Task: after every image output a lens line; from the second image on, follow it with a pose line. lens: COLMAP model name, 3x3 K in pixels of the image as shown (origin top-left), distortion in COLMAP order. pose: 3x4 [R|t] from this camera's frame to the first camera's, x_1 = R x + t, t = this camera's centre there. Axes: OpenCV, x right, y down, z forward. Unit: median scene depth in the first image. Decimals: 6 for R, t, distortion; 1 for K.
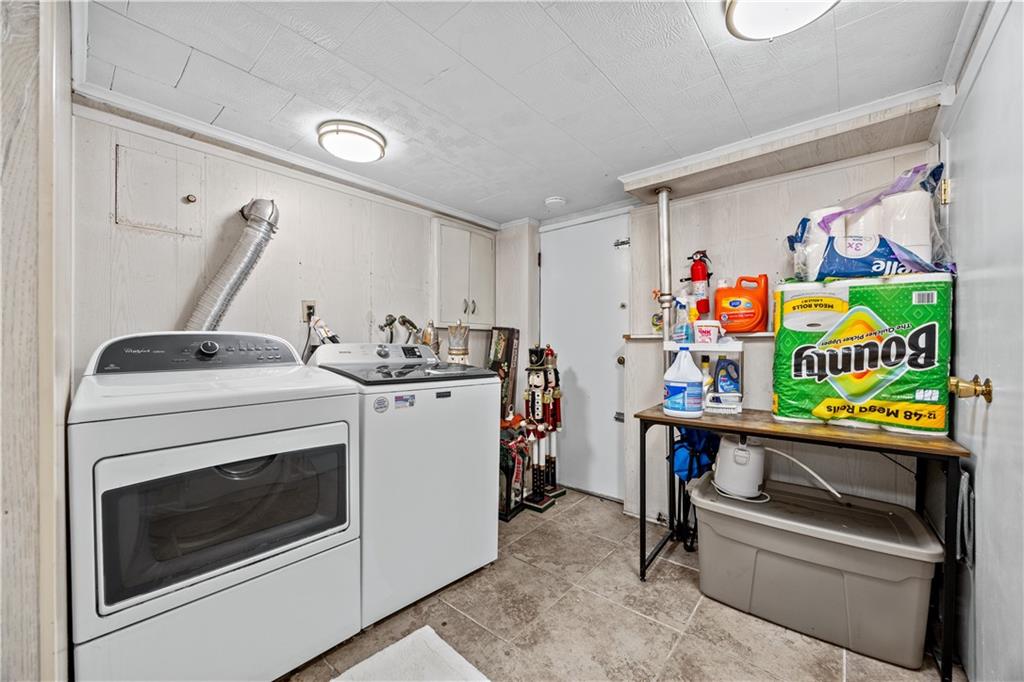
lens RADIAL K [[395.2, 0, 506.3], [0, 395.2, 343.6], [0, 0, 1]] dist [-0.003506, 0.000564]
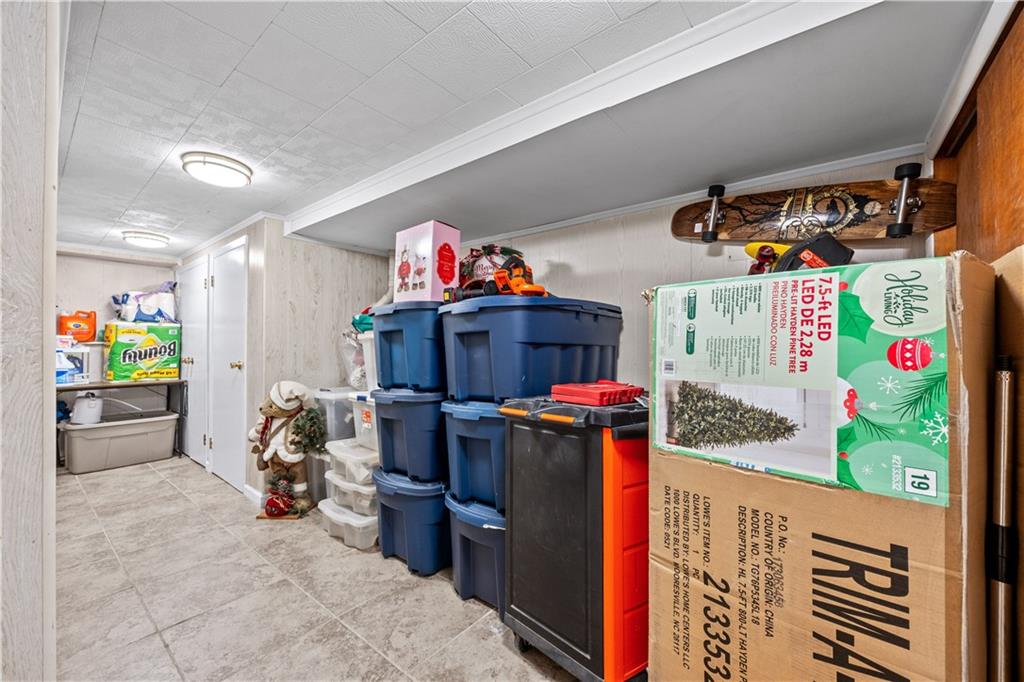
lens RADIAL K [[395.2, 0, 506.4], [0, 395.2, 340.3], [0, 0, 1]] dist [-0.003506, 0.000564]
pose [[-0.025112, 0.003733, 0.999678, -1.737593], [-0.005070, 0.999980, -0.003862, -0.050417], [-0.999672, -0.005165, -0.025092, -1.263315]]
